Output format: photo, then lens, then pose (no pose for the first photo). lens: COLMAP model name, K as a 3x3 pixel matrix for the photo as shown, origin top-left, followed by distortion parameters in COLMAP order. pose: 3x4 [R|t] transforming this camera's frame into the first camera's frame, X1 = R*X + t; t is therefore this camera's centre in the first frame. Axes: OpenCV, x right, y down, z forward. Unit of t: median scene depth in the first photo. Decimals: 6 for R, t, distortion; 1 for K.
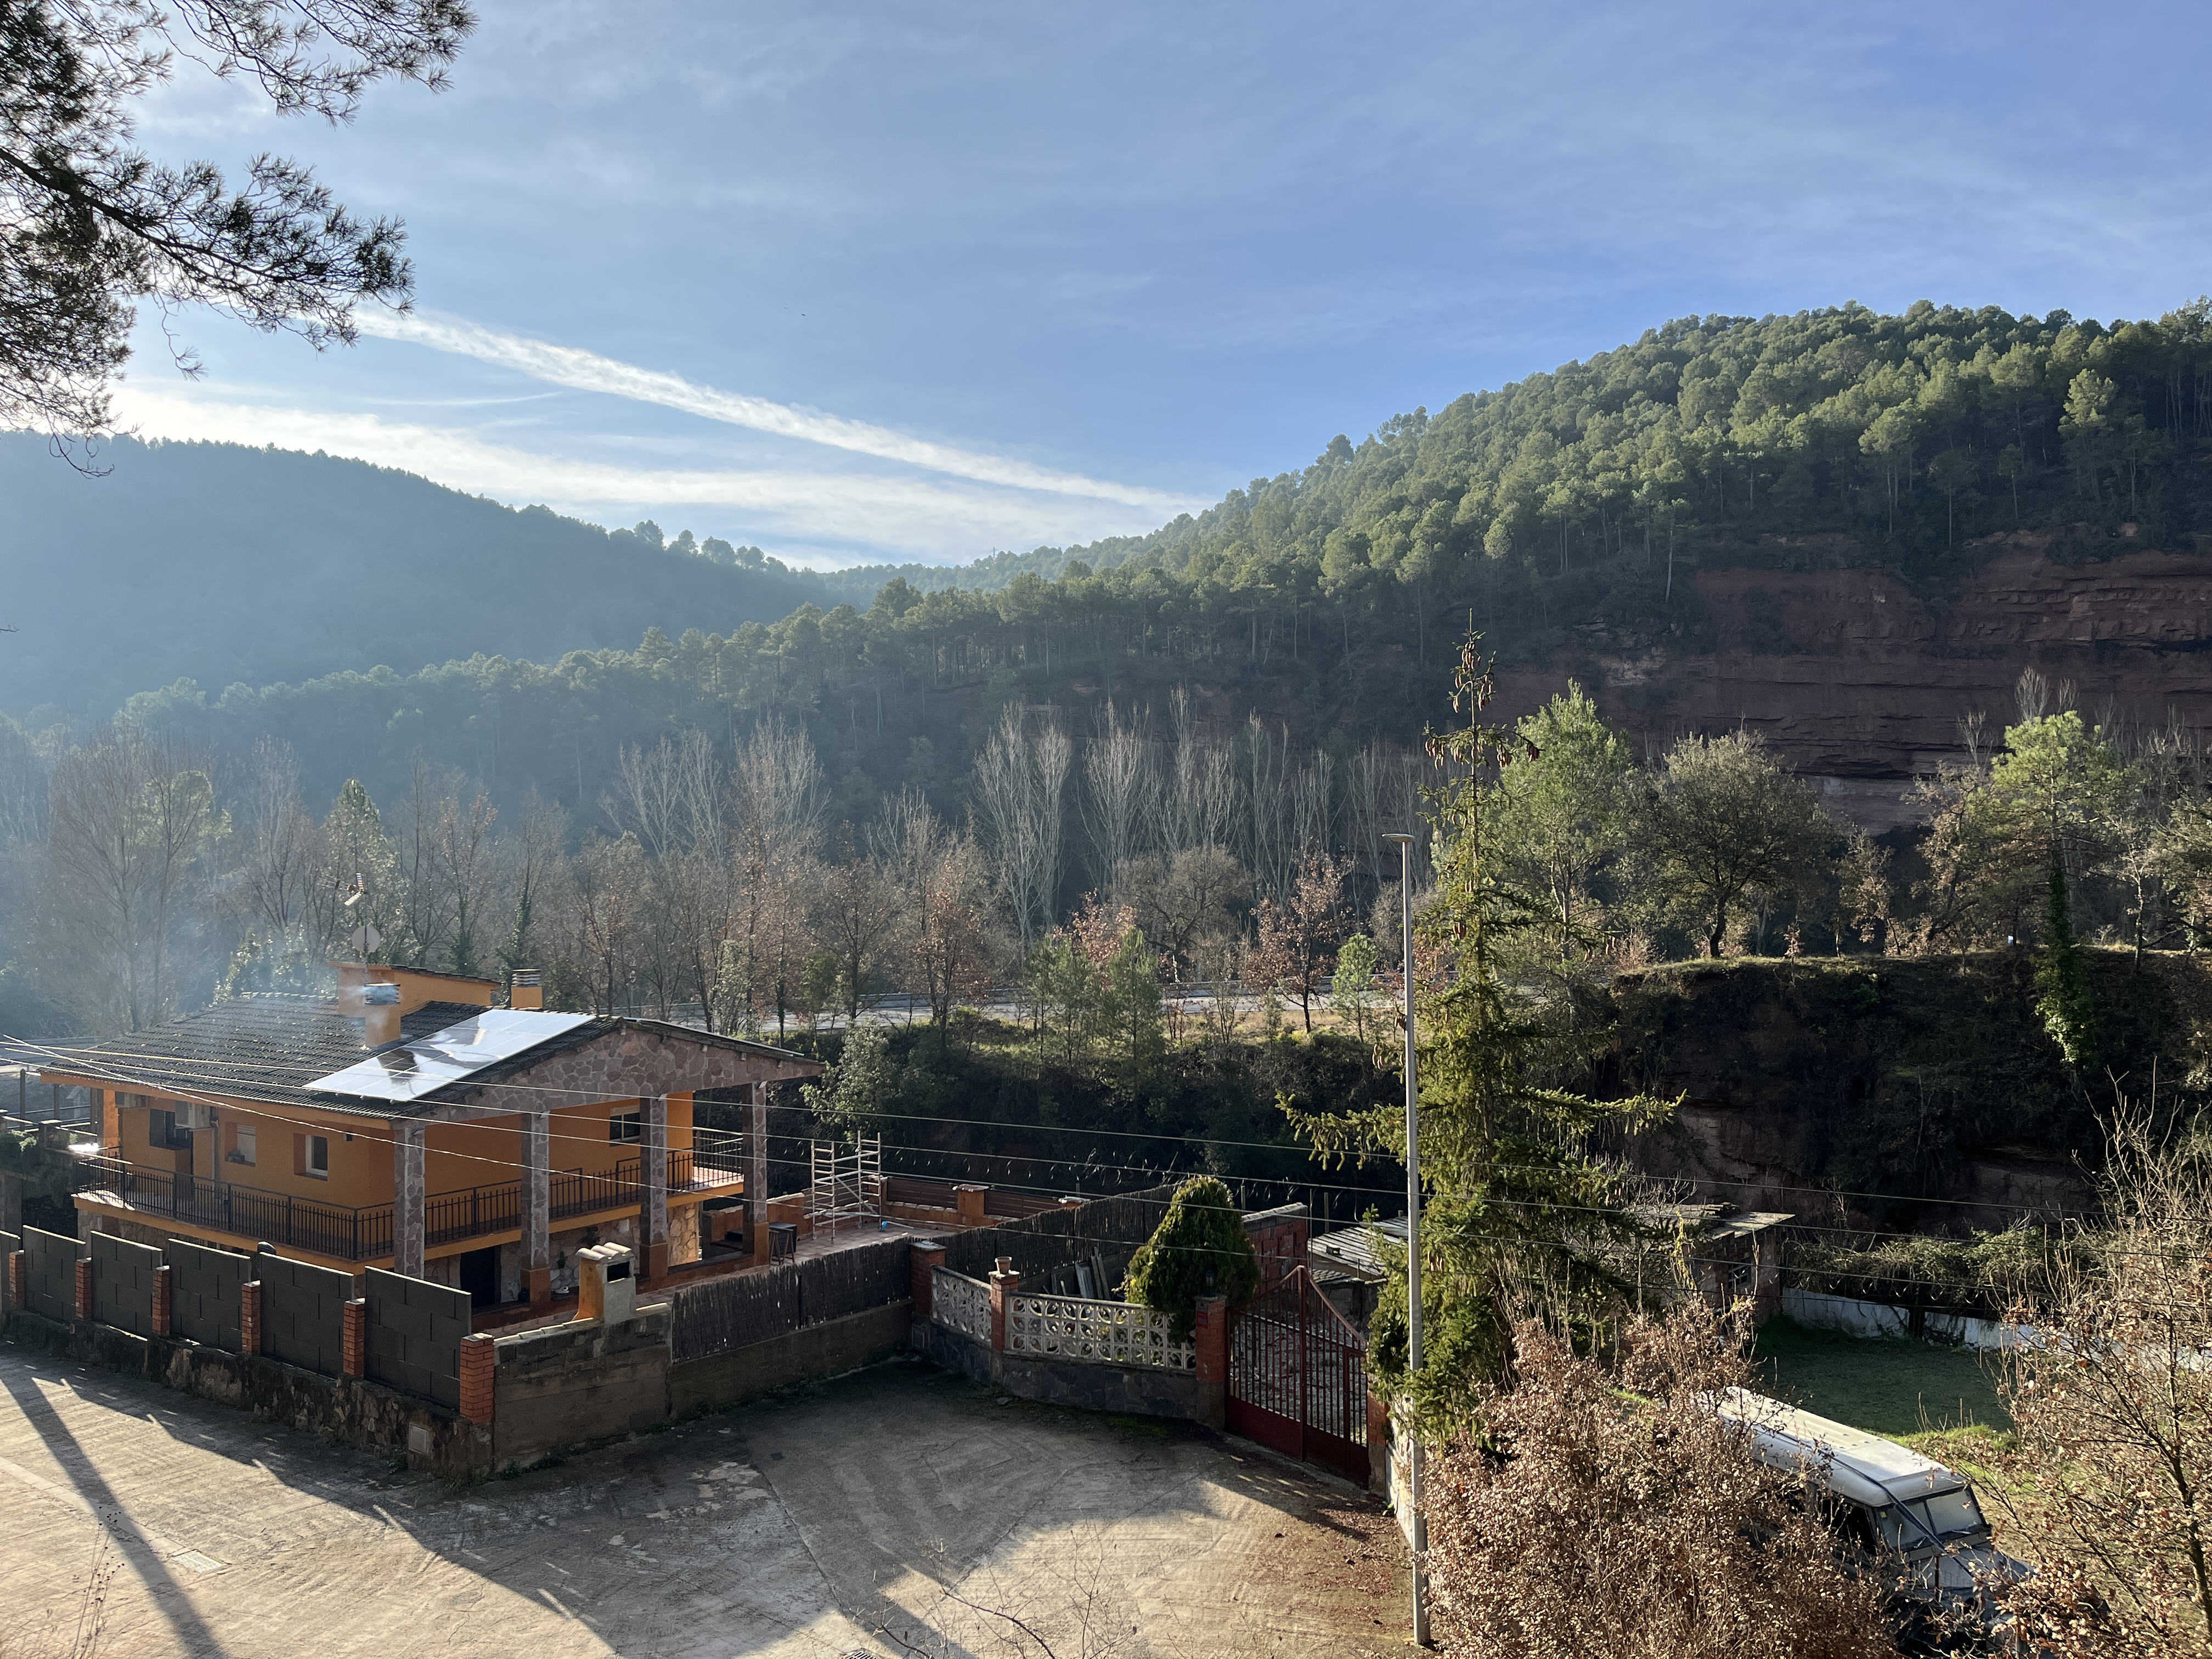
lens RADIAL K [[1669.5, 0, 1089.9], [0, 1669.5, 836.0], [0, 0, 1]] dist [0.075017, -0.101932]
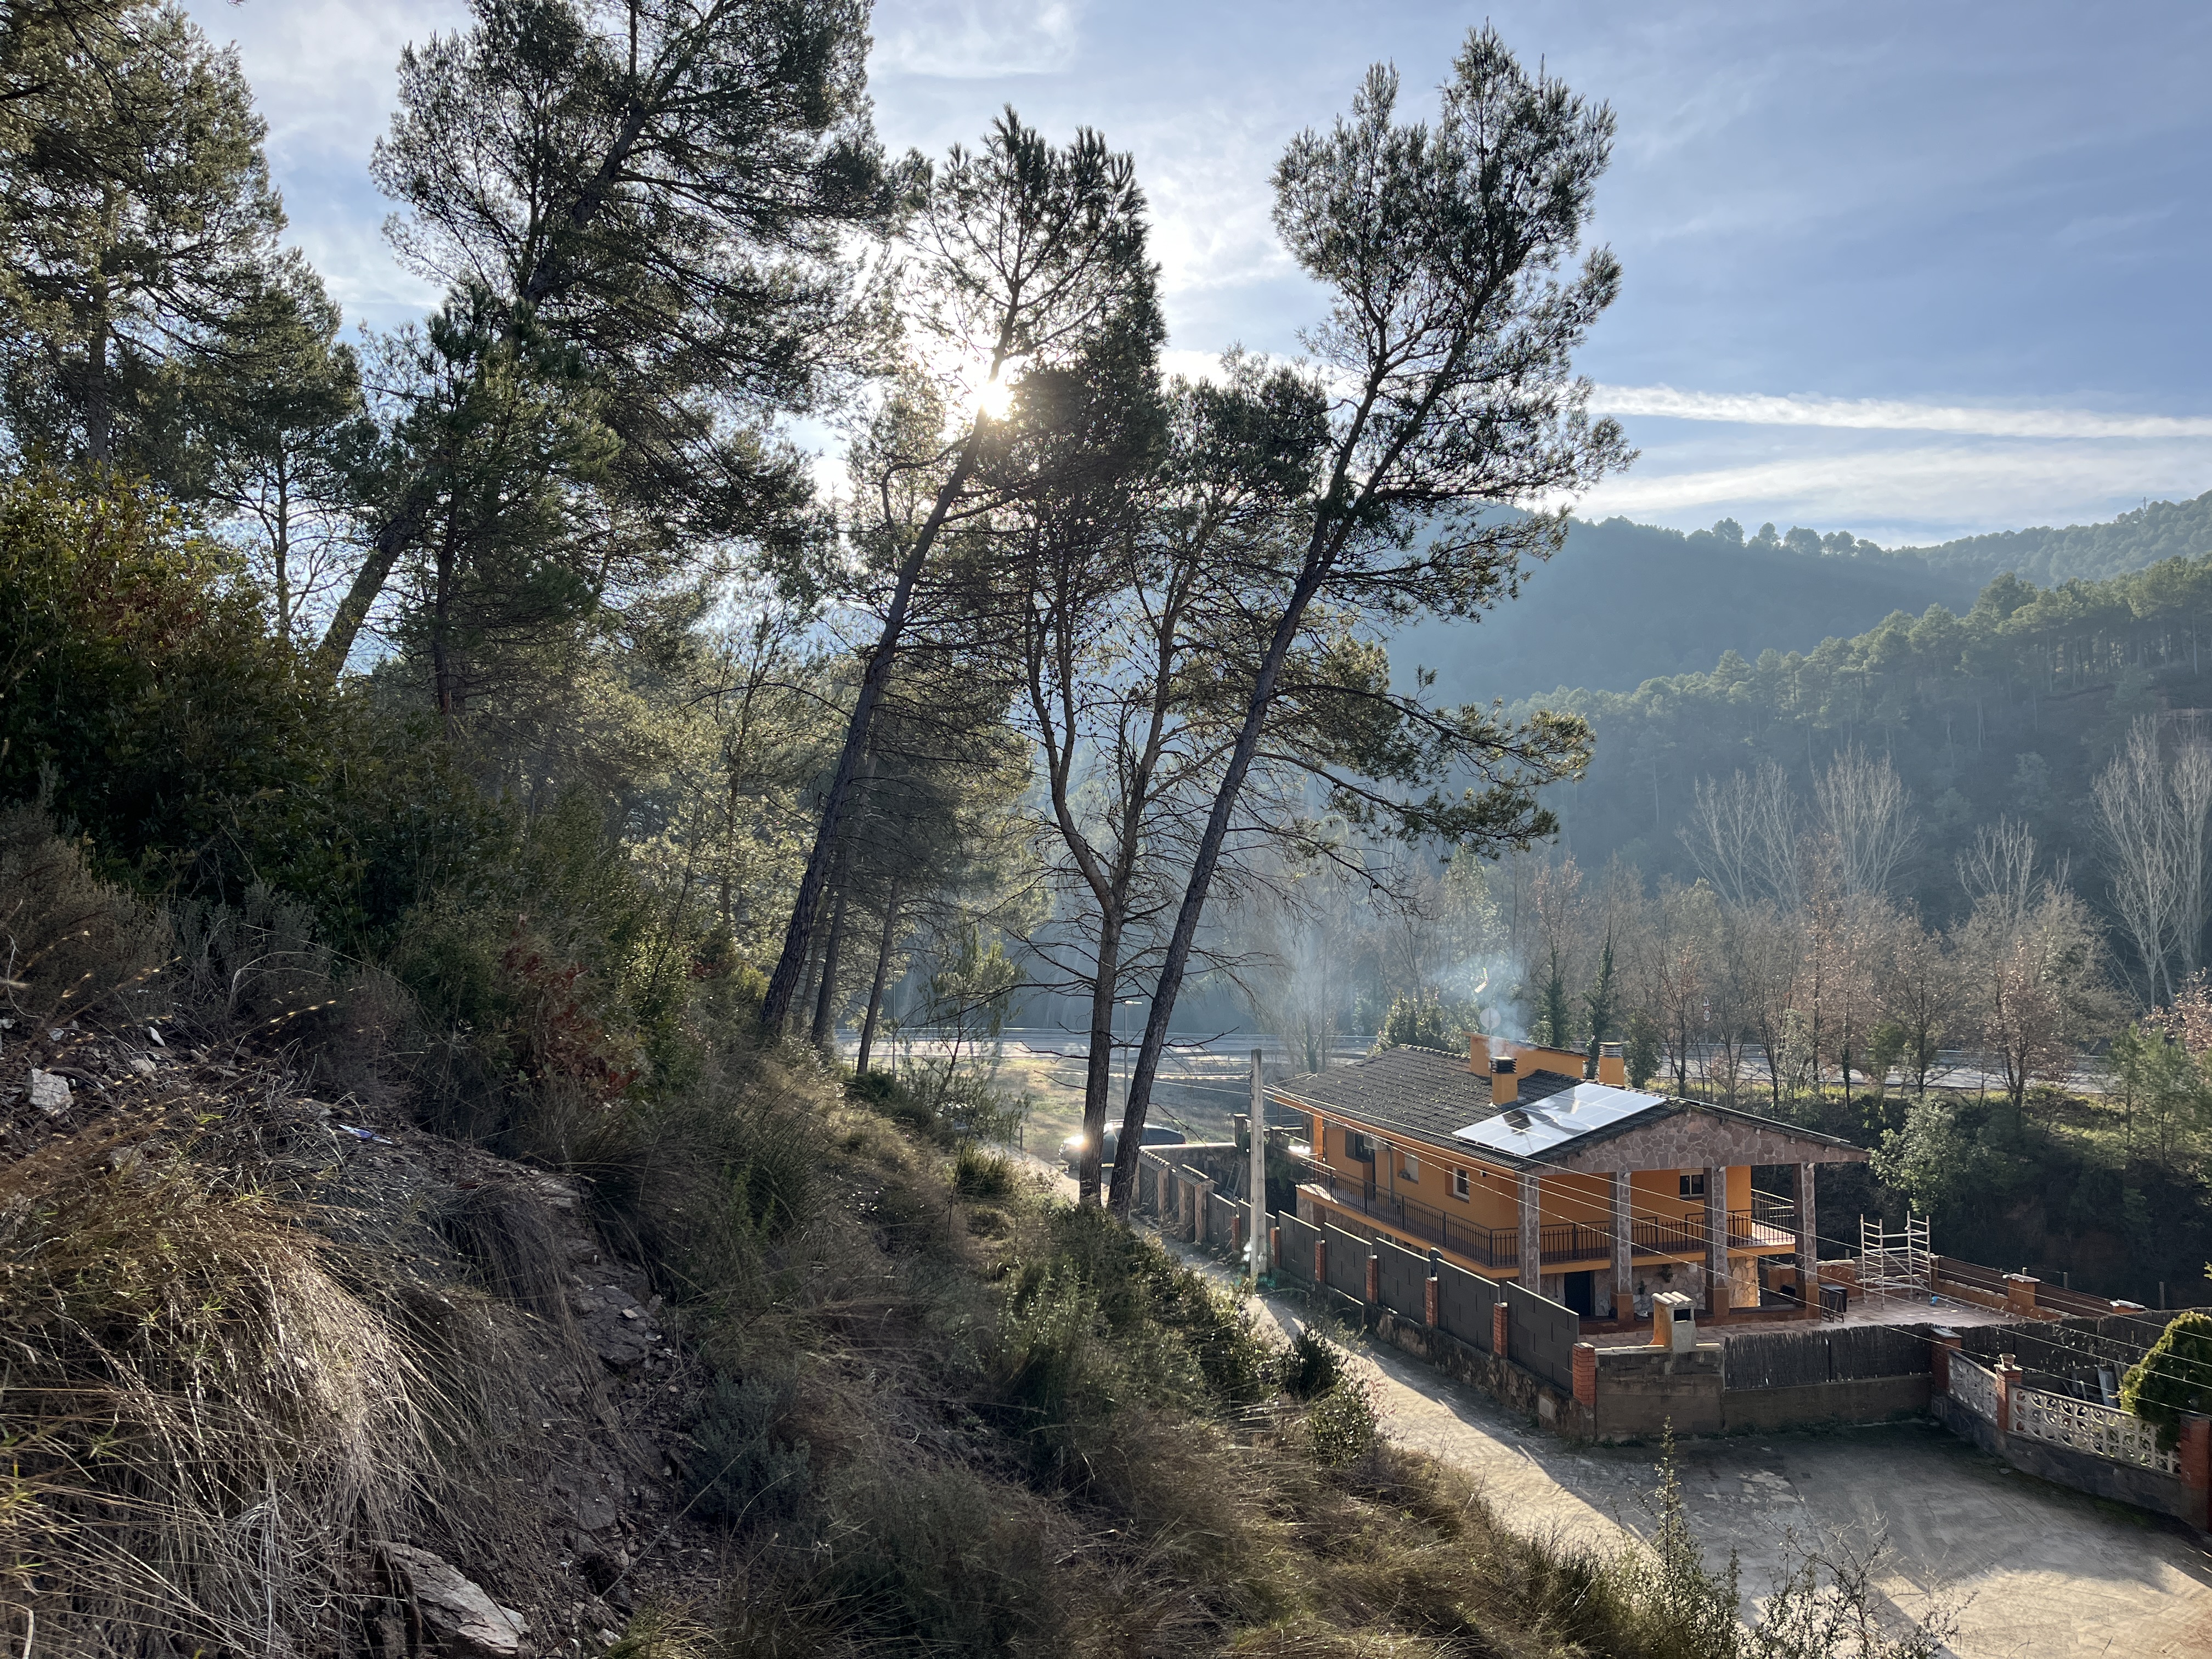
lens RADIAL K [[1669.5, 0, 1104.3], [0, 1669.5, 805.0], [0, 0, 1]] dist [0.075017, -0.101932]
pose [[0.817333, -0.015457, -0.575958, 0.085453], [0.006744, 0.999828, -0.017263, -0.086715], [0.576126, 0.010225, 0.817297, -0.255116]]
